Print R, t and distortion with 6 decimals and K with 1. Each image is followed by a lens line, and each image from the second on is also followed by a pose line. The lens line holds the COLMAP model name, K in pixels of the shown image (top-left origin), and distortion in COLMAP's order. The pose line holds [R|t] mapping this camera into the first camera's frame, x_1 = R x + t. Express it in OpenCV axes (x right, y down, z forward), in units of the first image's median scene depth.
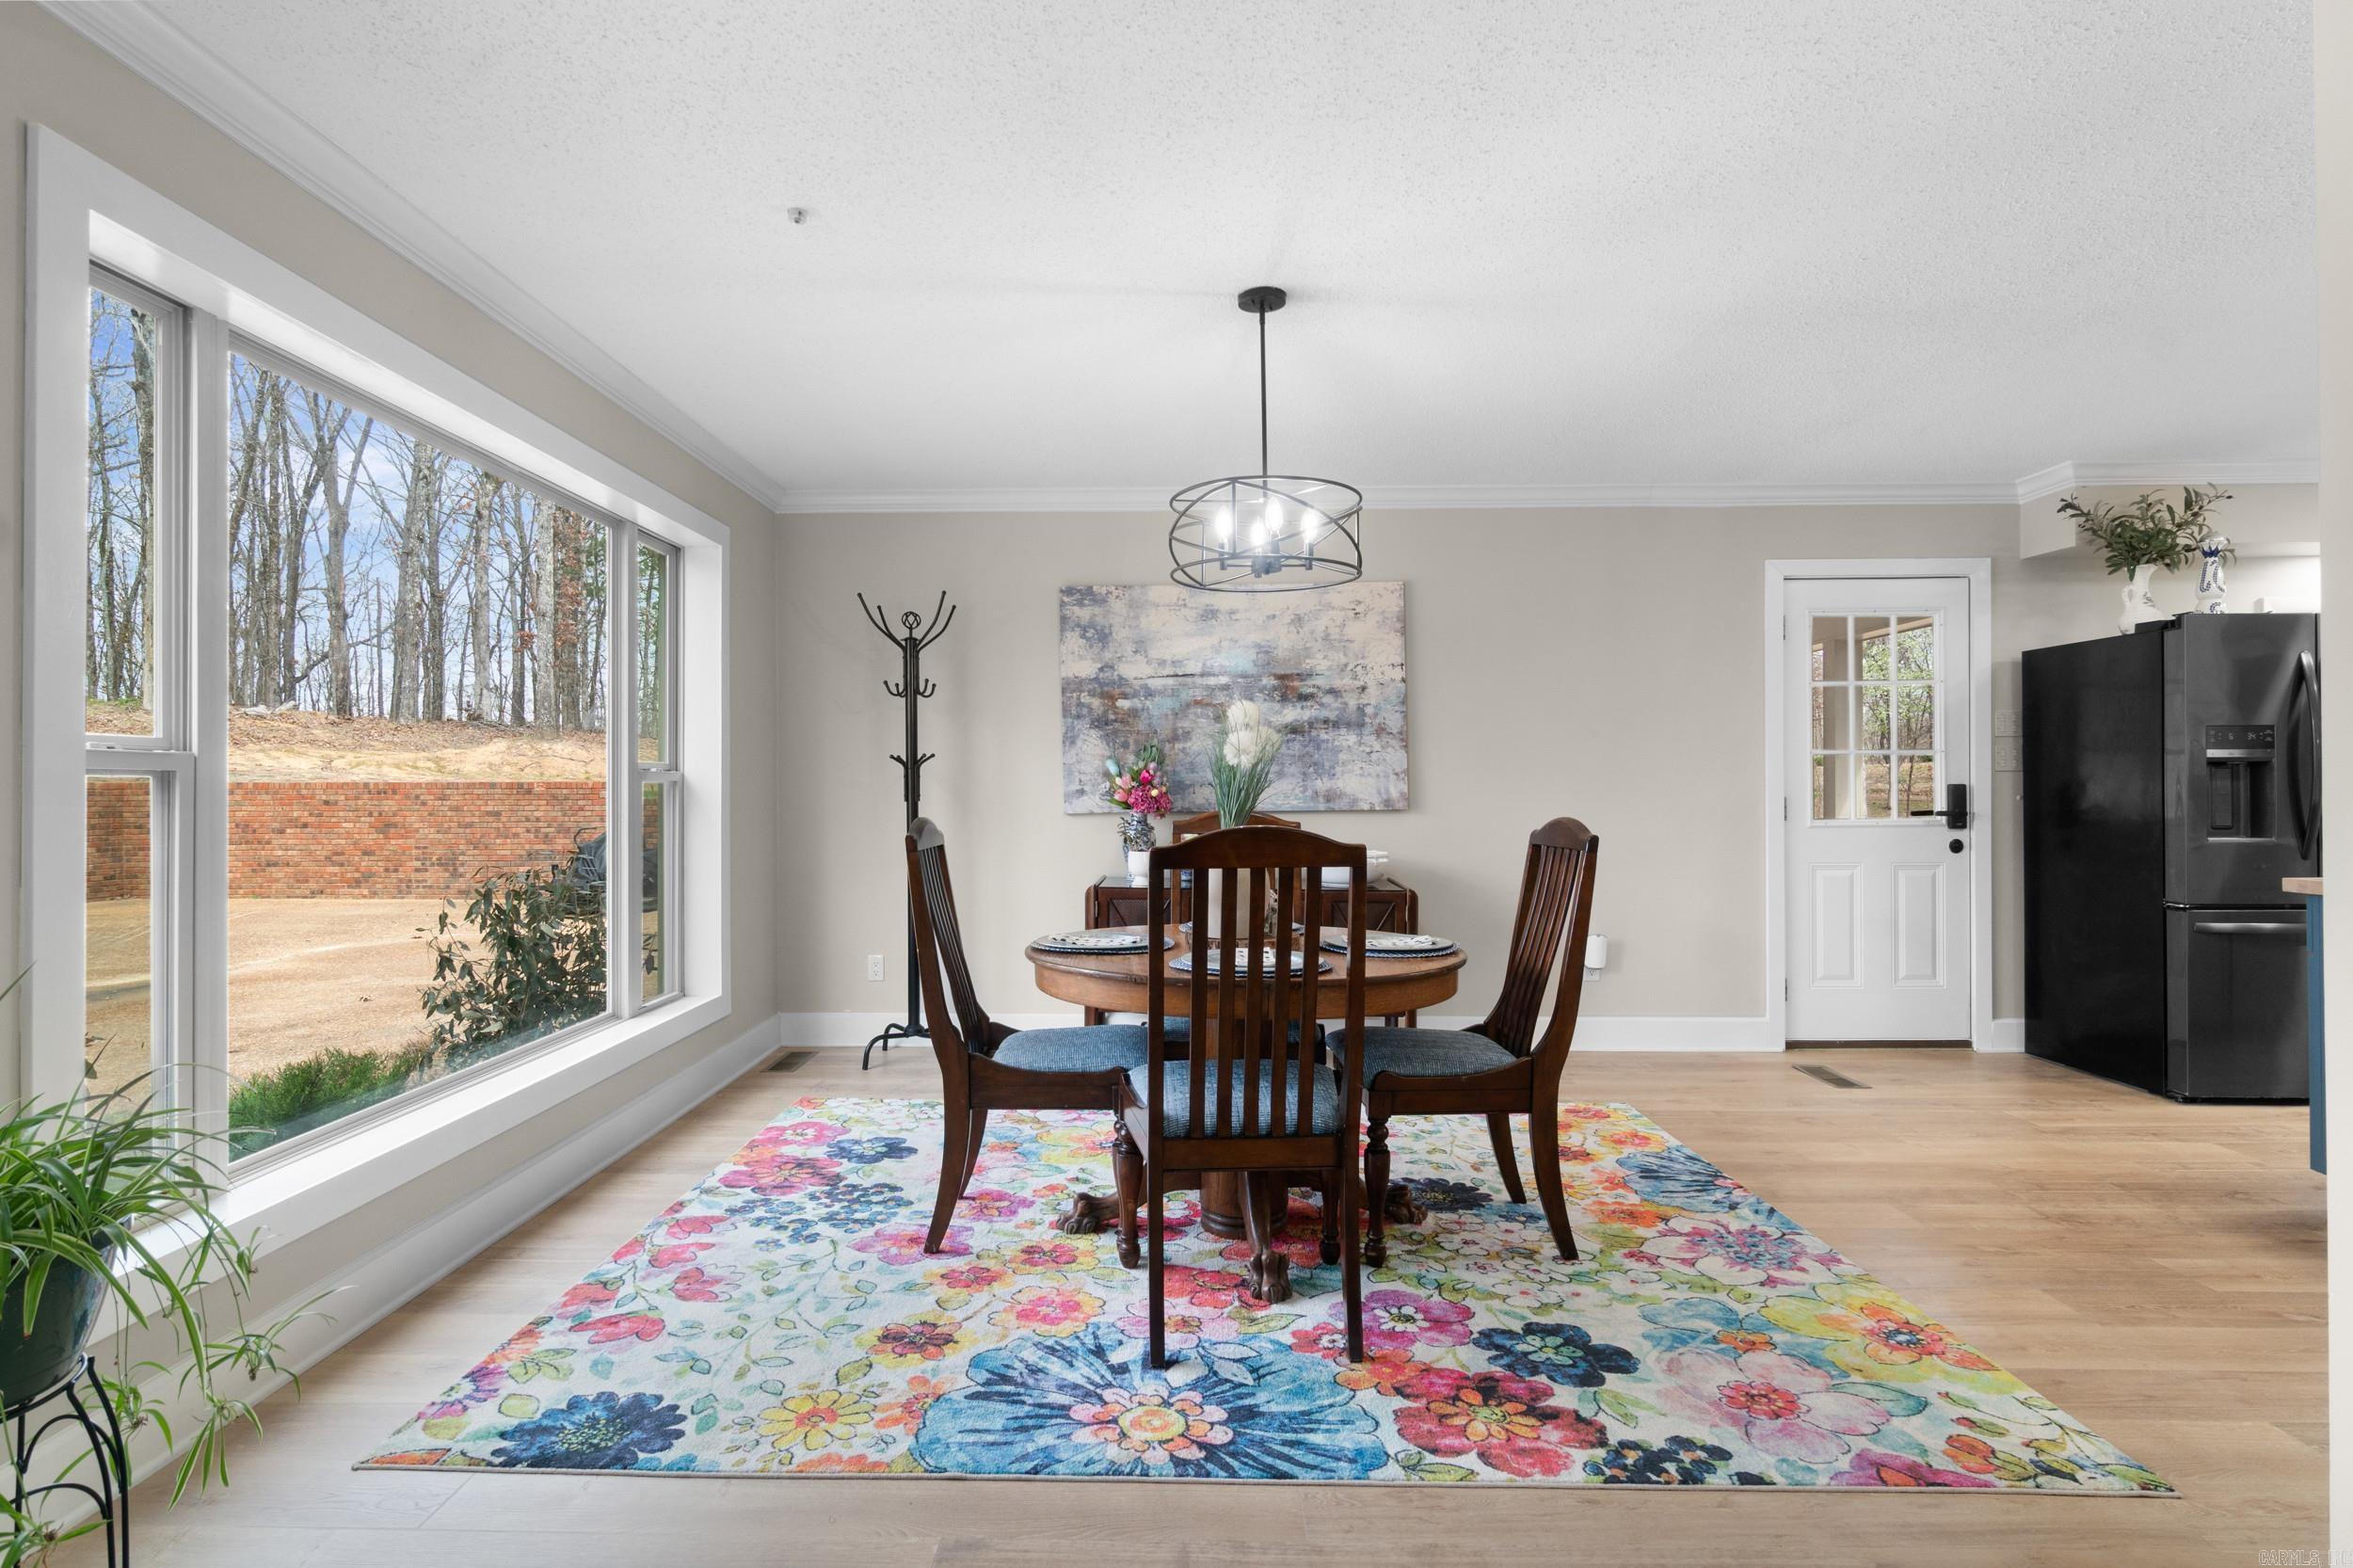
lens RADIAL K [[1190.2, 0, 1153.8], [0, 1190.2, 789.9], [0, 0, 1]] dist [-0.012527, 0.002177]
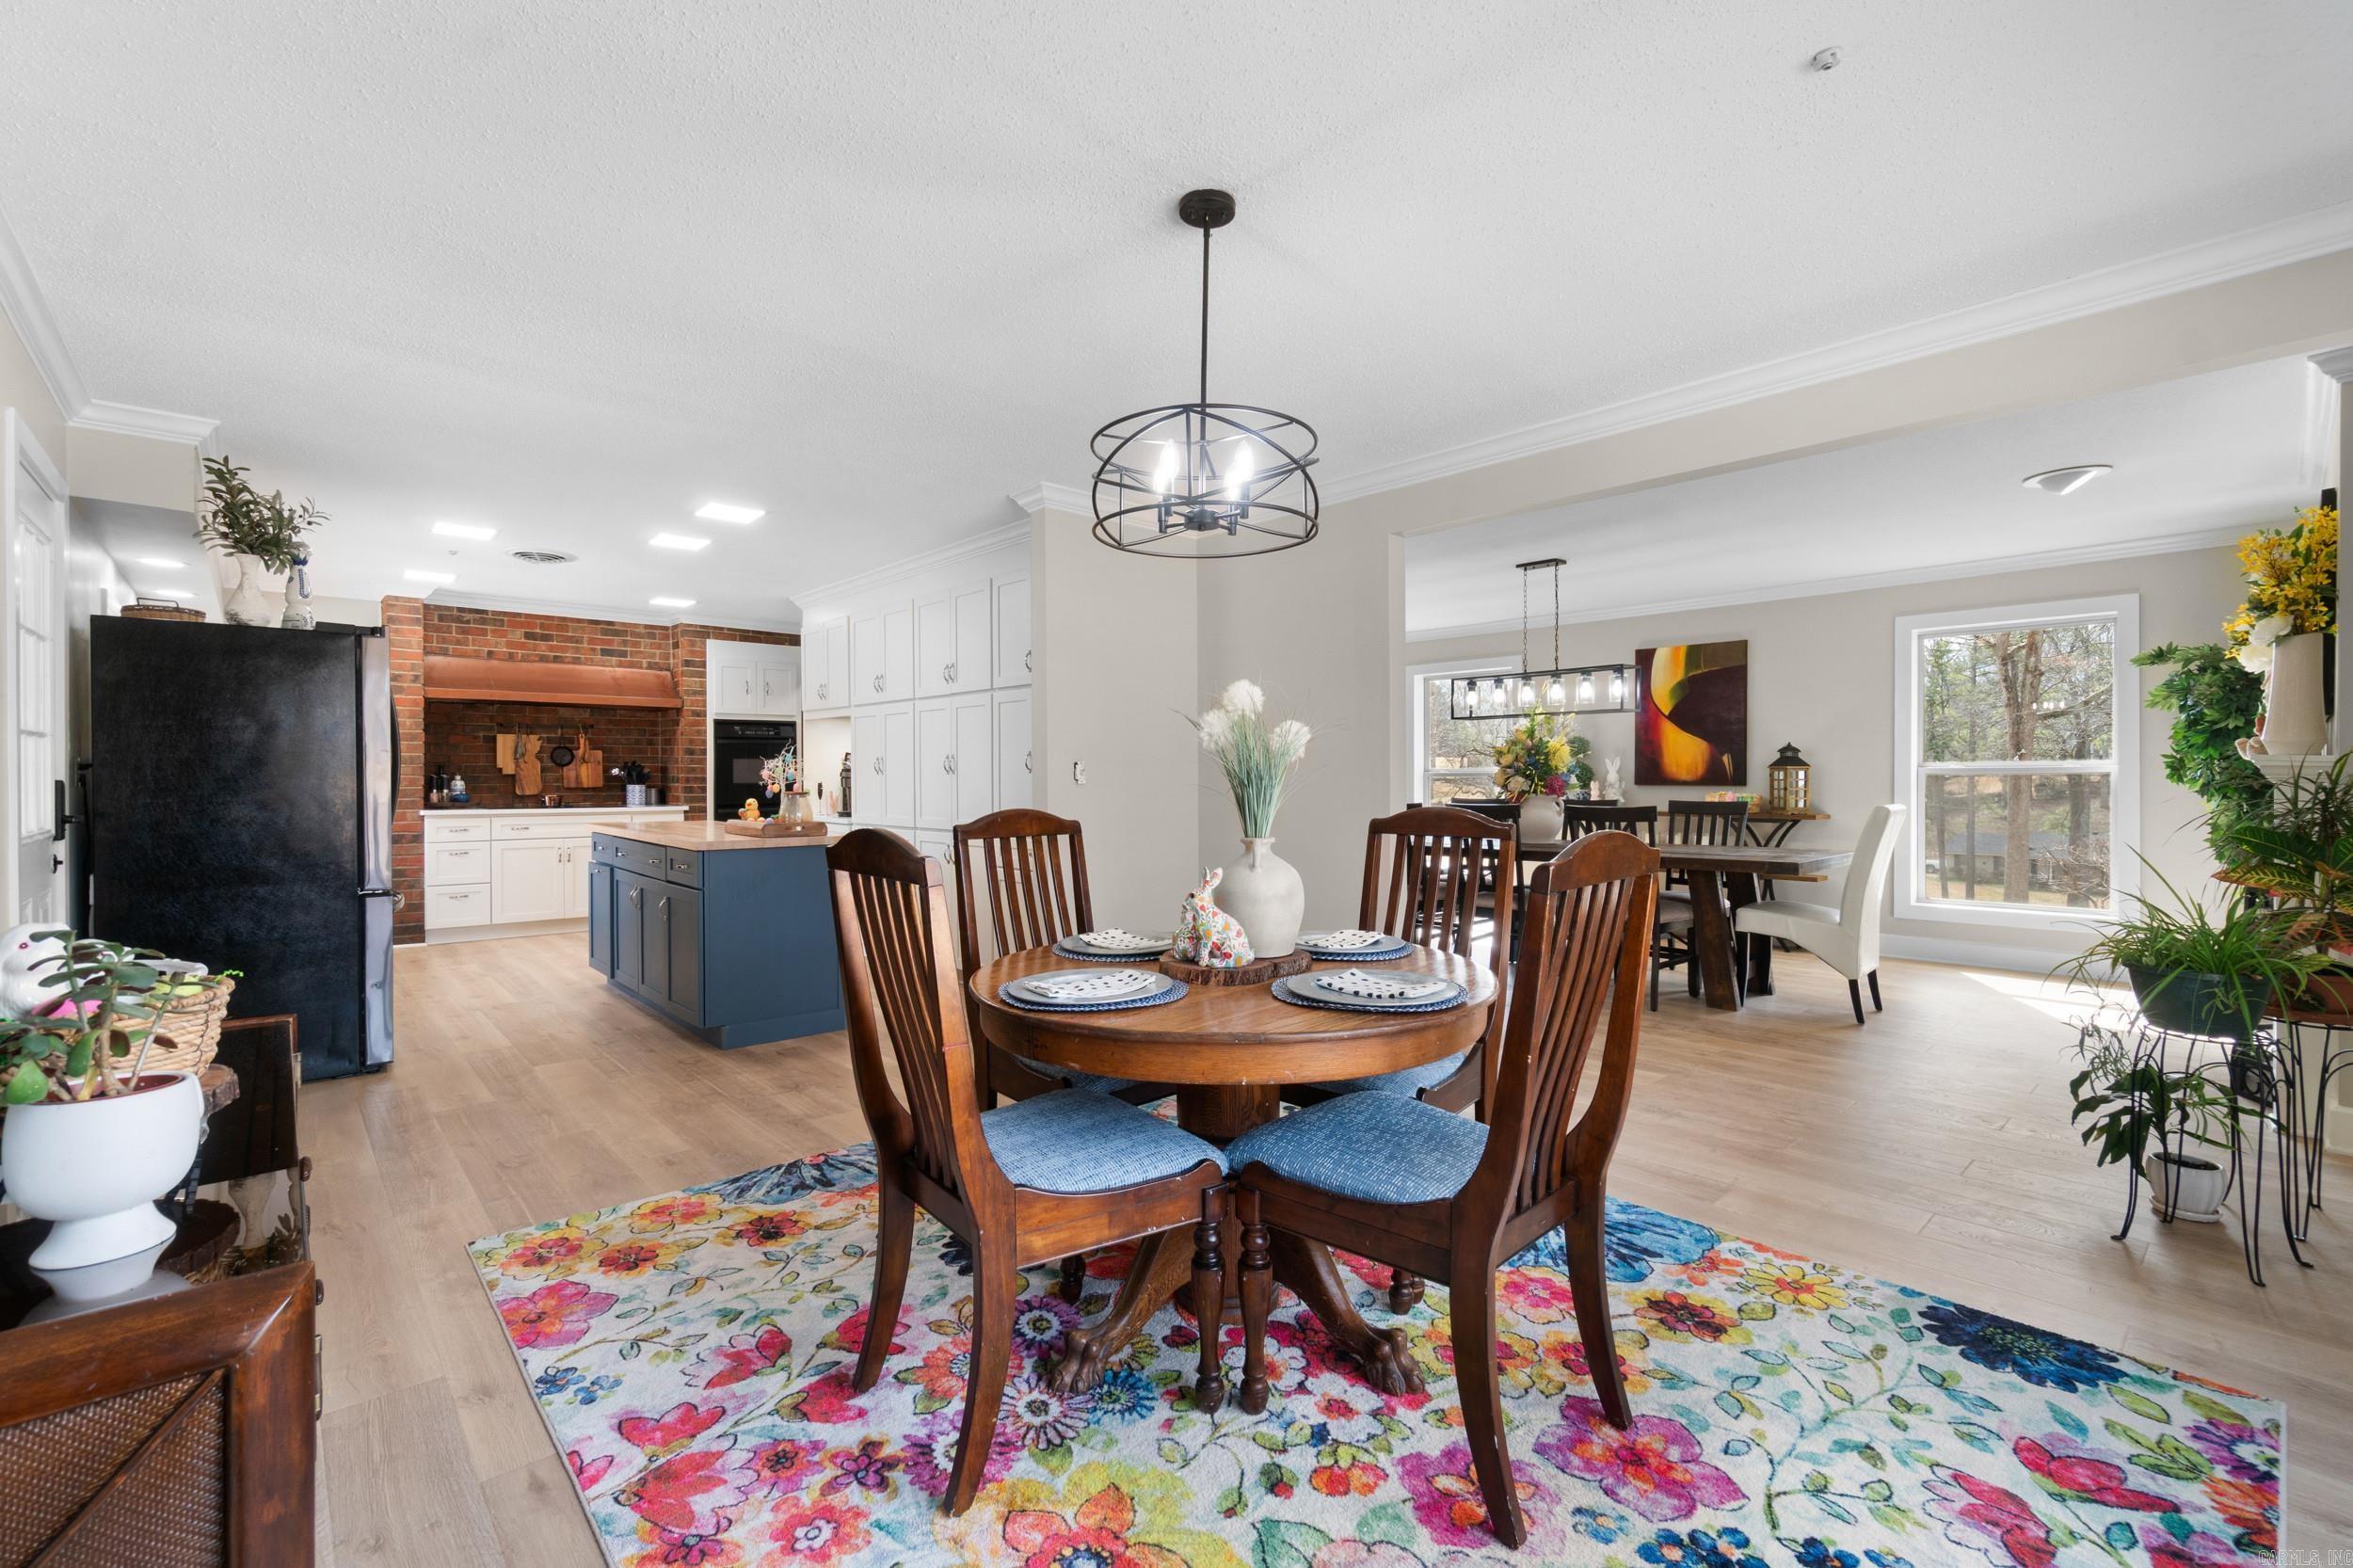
lens RADIAL K [[1016.2, 0, 1160.2], [0, 1016.2, 788.9], [0, 0, 1]] dist [-0.007034, 0.001360]
pose [[-0.682166, -0.001638, 0.731195, -0.381448], [0.006206, 0.999949, 0.008030, -0.001488], [-0.731171, 0.010015, -0.682121, 1.388238]]
